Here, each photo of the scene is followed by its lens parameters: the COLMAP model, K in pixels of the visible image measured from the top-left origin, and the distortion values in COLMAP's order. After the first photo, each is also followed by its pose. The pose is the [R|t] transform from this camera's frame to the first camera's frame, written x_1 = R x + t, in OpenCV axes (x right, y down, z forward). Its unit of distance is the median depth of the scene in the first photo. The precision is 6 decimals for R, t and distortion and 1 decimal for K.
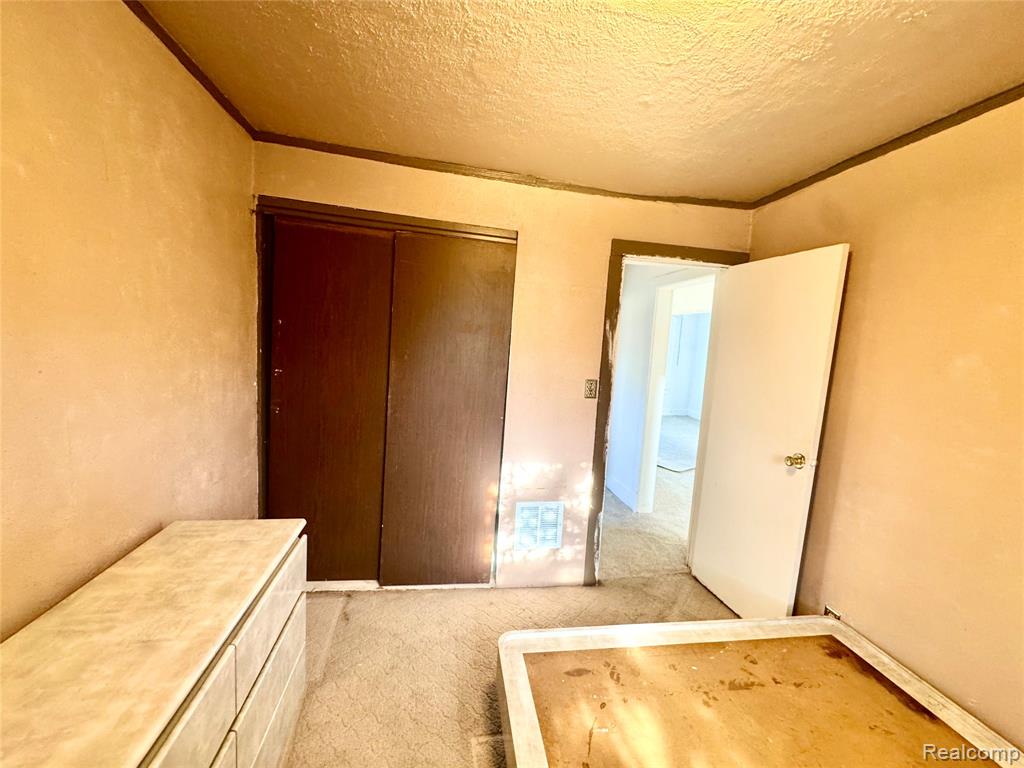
lens RADIAL K [[411.4, 0, 514.4], [0, 411.4, 381.9], [0, 0, 1]] dist [-0.004208, 0.000362]
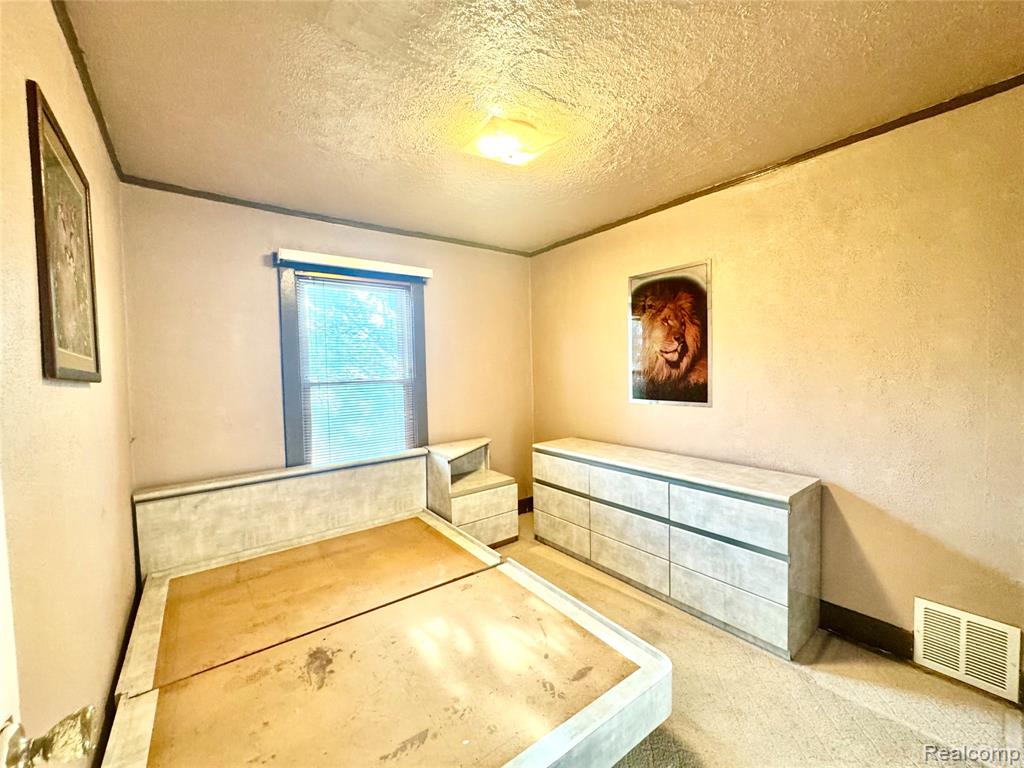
lens RADIAL K [[411.4, 0, 511.1], [0, 411.4, 383.6], [0, 0, 1]] dist [-0.004208, 0.000362]
pose [[-0.887408, -0.025710, -0.460267, 0.767423], [-0.081081, 0.991583, 0.100937, -0.041391], [0.453798, 0.126891, -0.882024, 1.704359]]
